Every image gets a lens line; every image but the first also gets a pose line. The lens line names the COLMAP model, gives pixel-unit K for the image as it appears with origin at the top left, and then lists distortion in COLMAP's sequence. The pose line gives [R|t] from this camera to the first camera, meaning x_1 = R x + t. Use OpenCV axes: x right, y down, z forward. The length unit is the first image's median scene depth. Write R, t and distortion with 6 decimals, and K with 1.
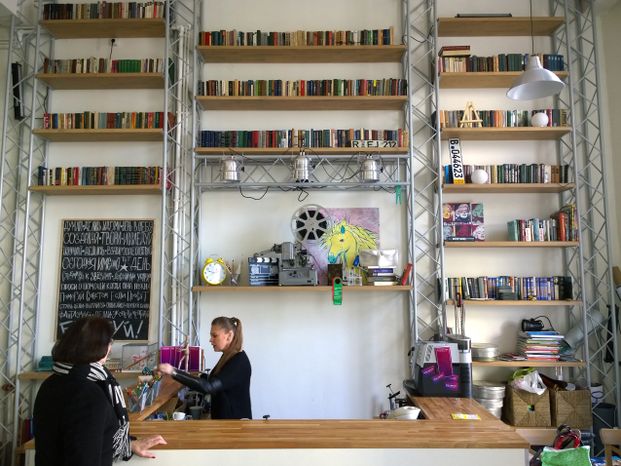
lens RADIAL K [[478.5, 0, 325.9], [0, 478.5, 236.5], [0, 0, 1]] dist [0.047348, -0.044035]
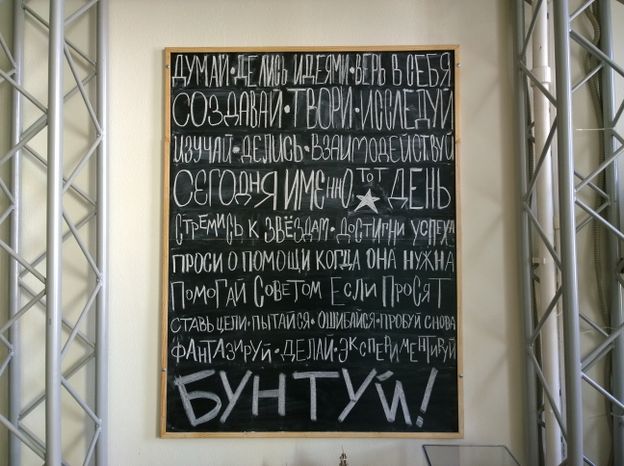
lens RADIAL K [[480.8, 0, 330.2], [0, 480.8, 247.6], [0, 0, 1]] dist [0.047348, -0.044035]
pose [[0.999982, -0.006042, 0.000007, -0.447141], [0.006028, 0.997697, 0.067556, 0.073864], [-0.000415, -0.067555, 0.997715, 0.690422]]
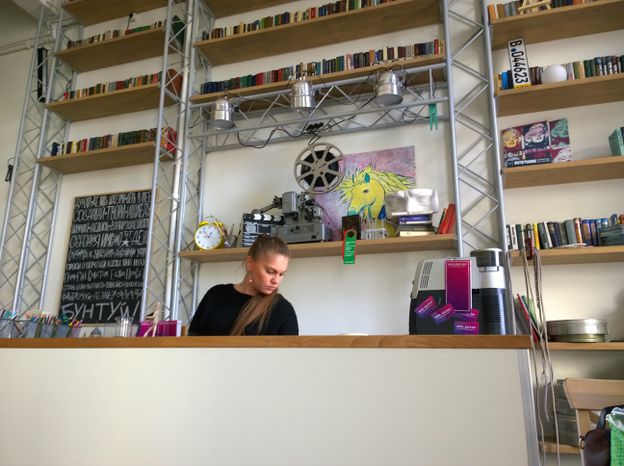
lens RADIAL K [[480.8, 0, 313.4], [0, 480.8, 237.7], [0, 0, 1]] dist [0.047348, -0.044035]
pose [[0.952986, -0.061750, -0.296657, 0.178641], [0.019266, 0.989382, -0.144053, 0.192259], [0.302402, 0.131565, 0.944057, 0.263179]]
